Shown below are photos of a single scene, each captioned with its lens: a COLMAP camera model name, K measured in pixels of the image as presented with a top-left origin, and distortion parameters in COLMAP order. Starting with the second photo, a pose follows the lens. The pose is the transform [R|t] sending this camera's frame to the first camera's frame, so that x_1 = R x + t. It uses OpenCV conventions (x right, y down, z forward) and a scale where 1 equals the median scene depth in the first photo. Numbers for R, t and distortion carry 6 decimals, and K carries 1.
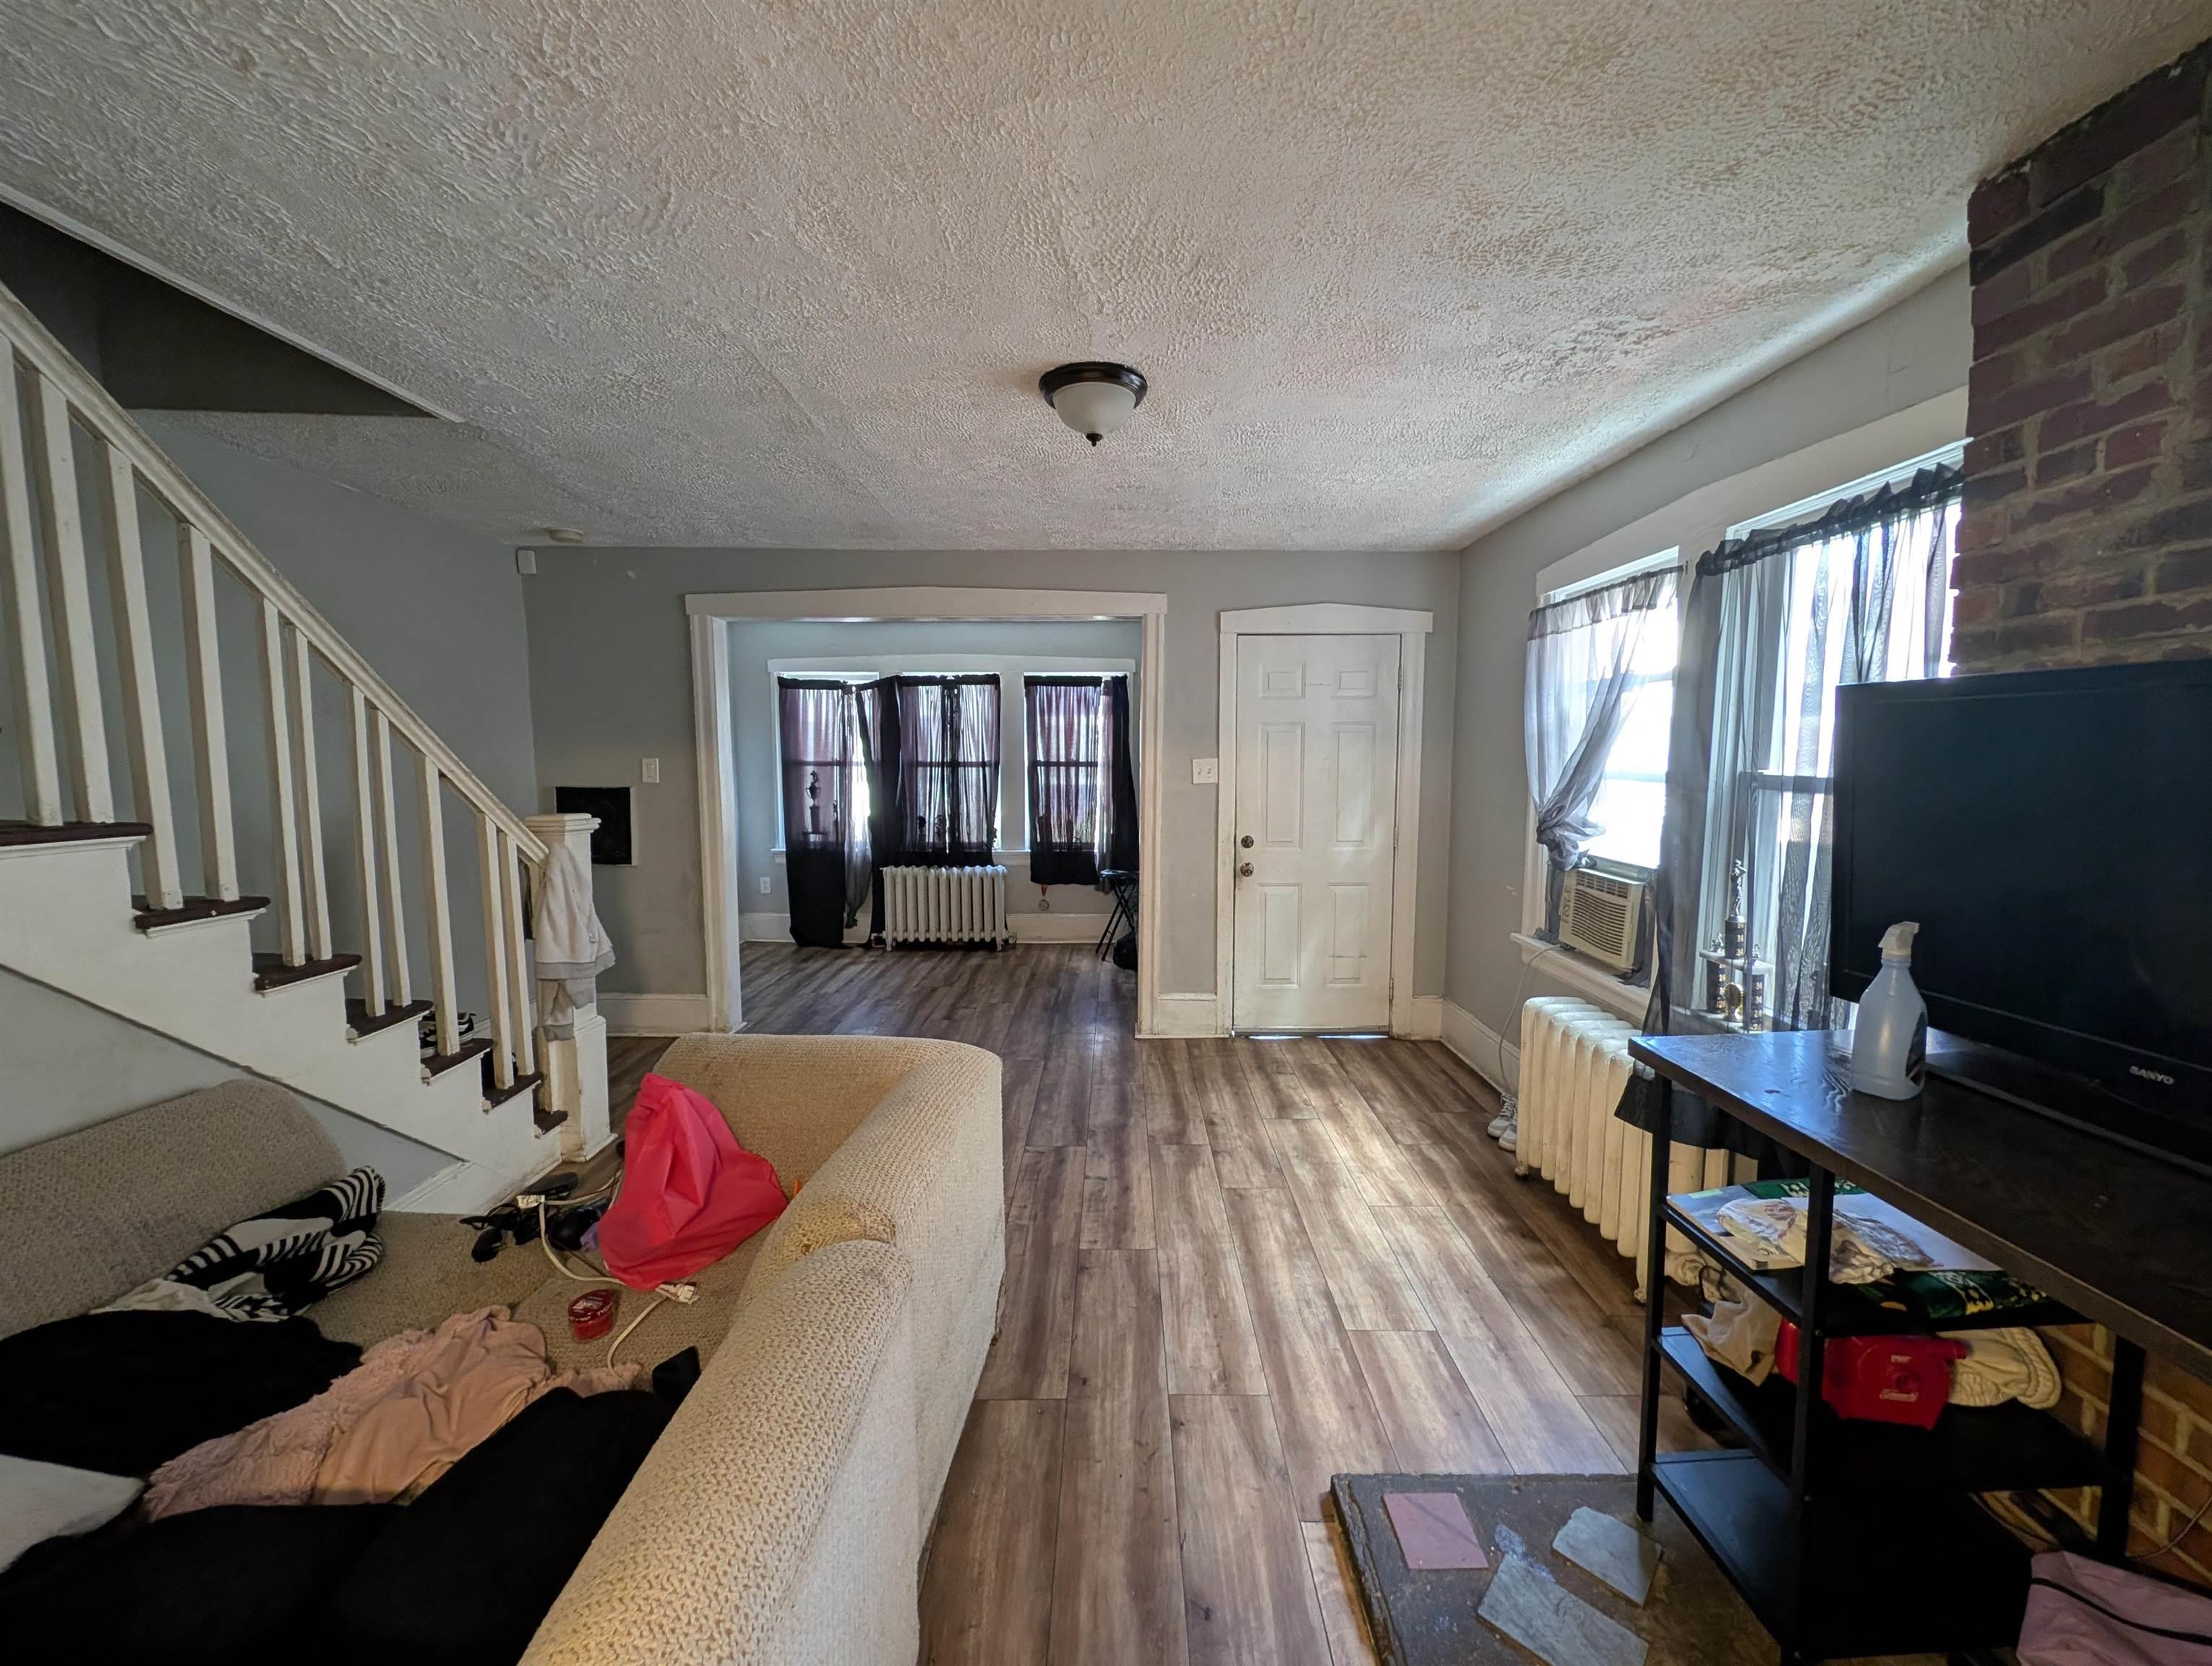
lens RADIAL K [[826.0, 0, 1100.9], [0, 826.0, 830.7], [0, 0, 1]] dist [0.013297, -0.013606]
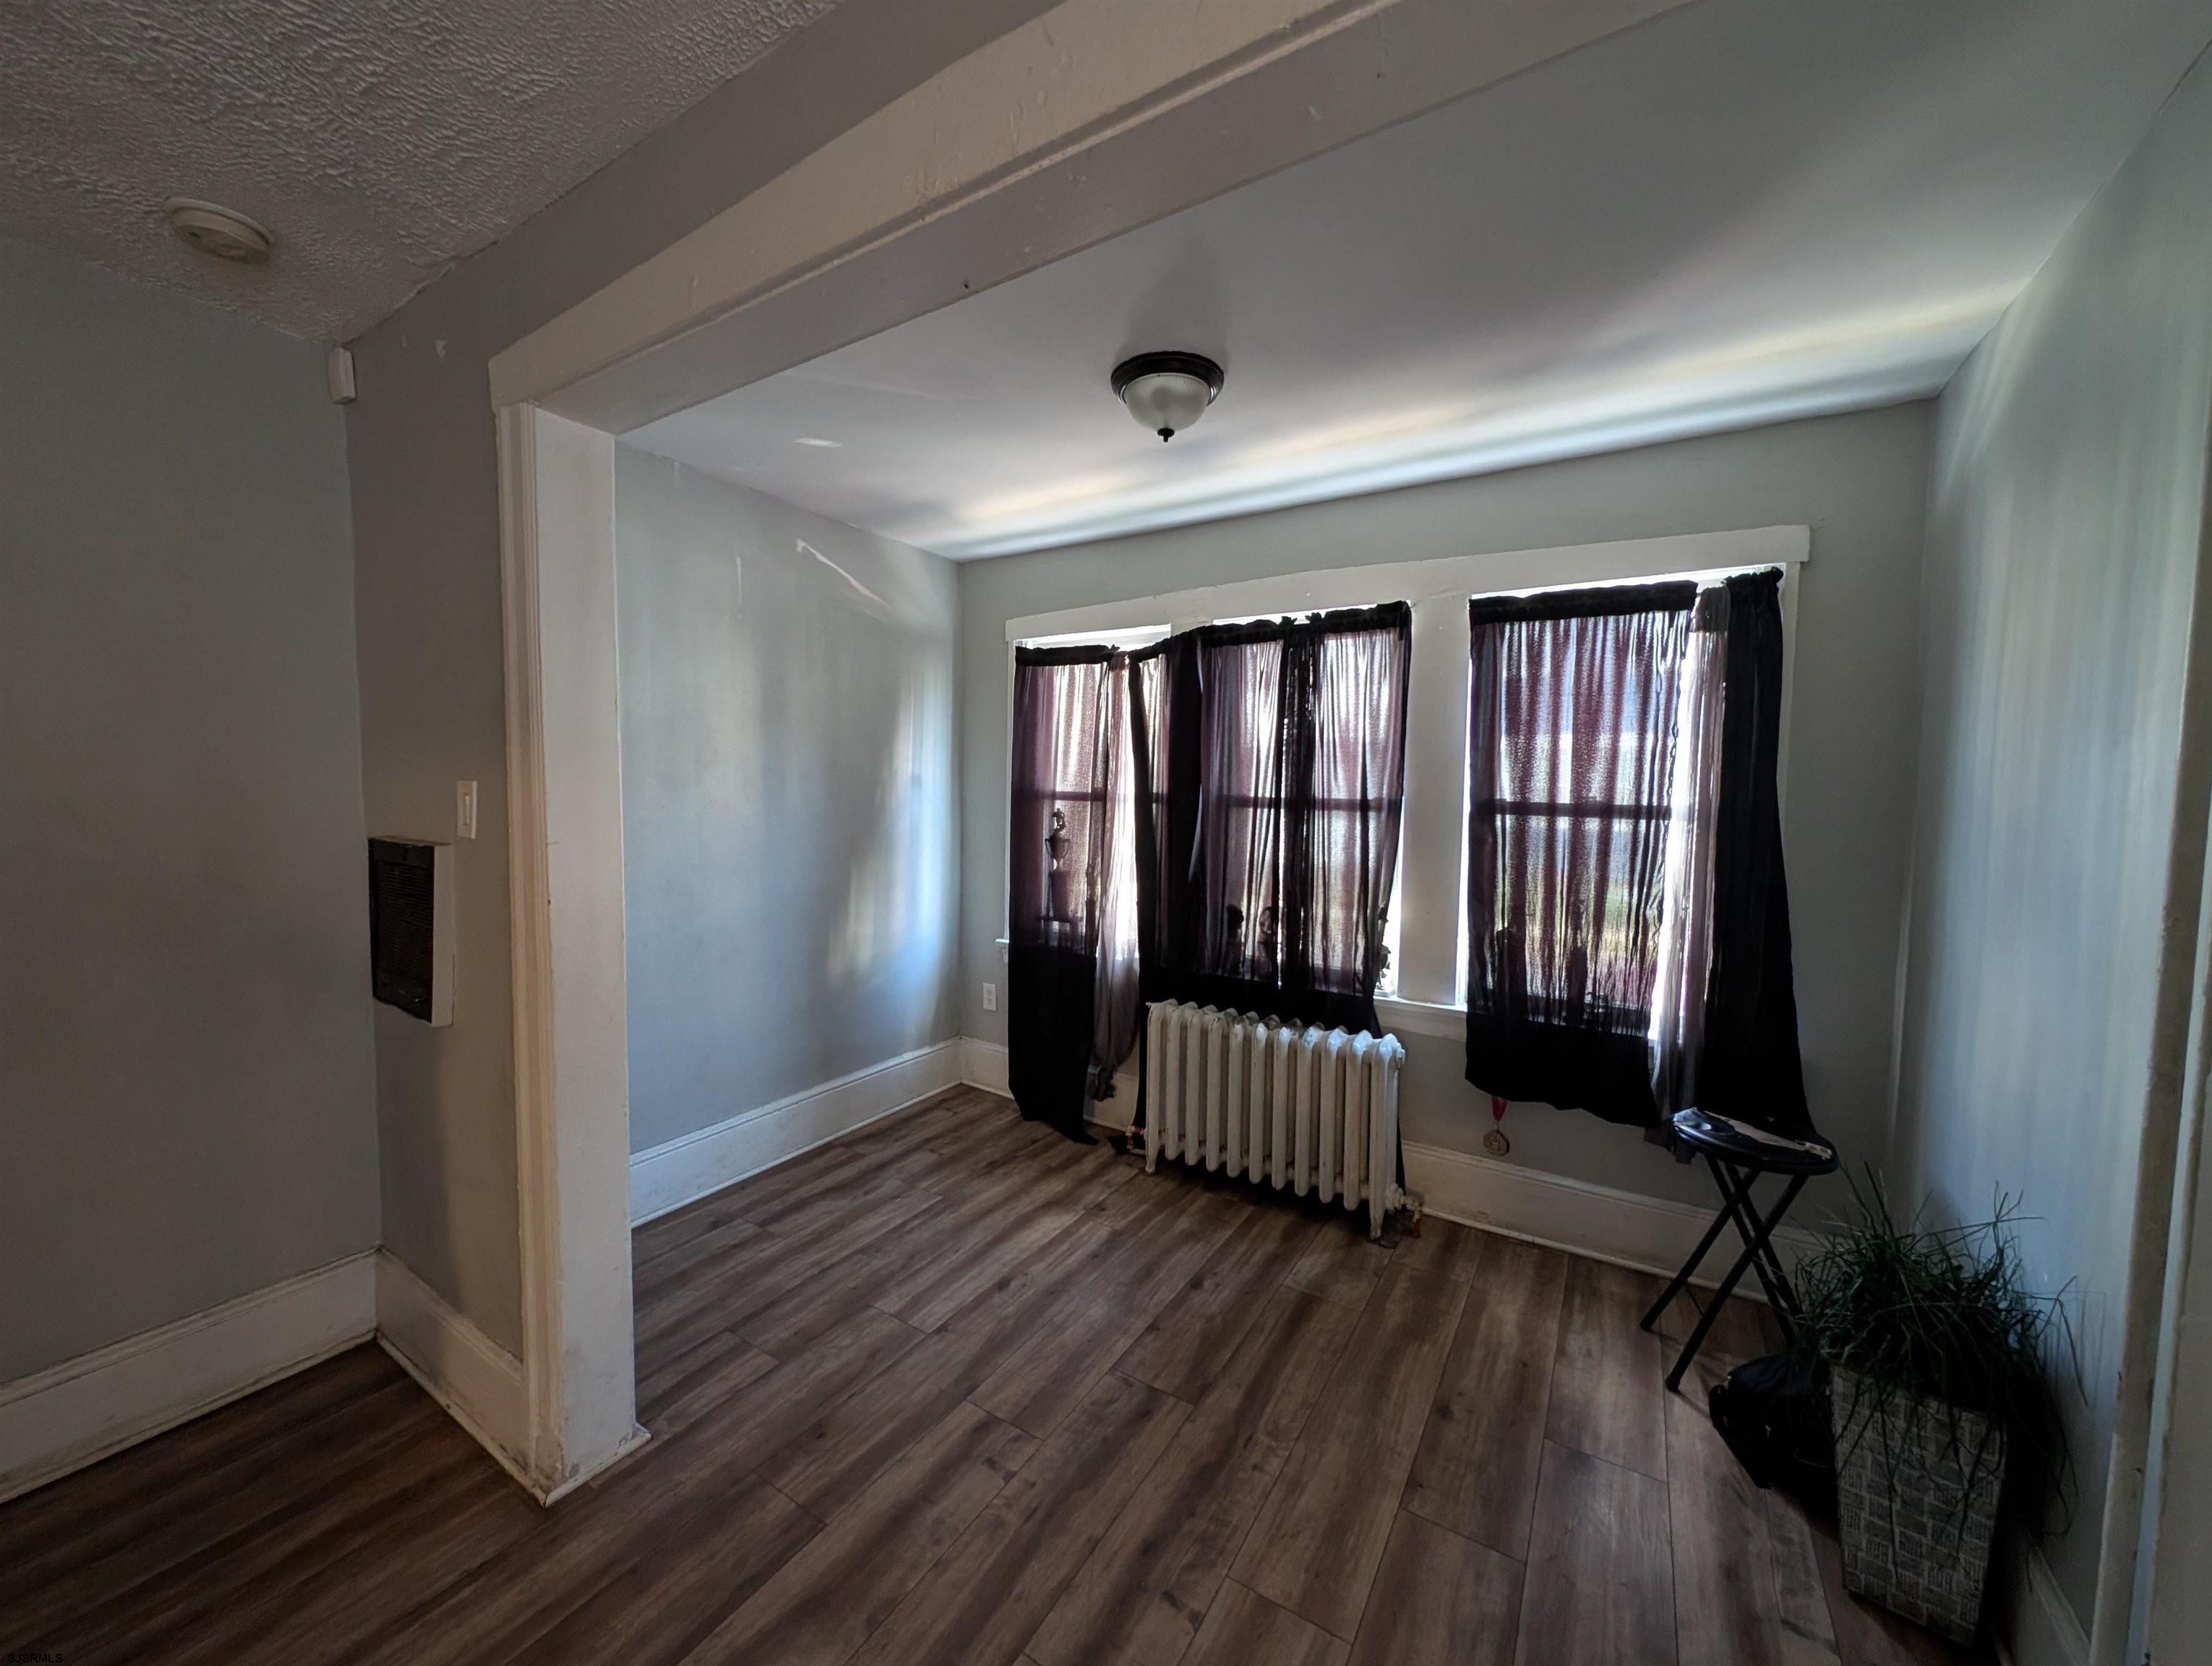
lens RADIAL K [[826.0, 0, 1100.9], [0, 826.0, 830.7], [0, 0, 1]] dist [0.013297, -0.013606]
pose [[0.855796, 0.042176, -0.515591, -0.031009], [-0.060959, 0.997949, -0.019548, -0.048401], [0.513709, 0.048159, 0.856612, 0.534583]]
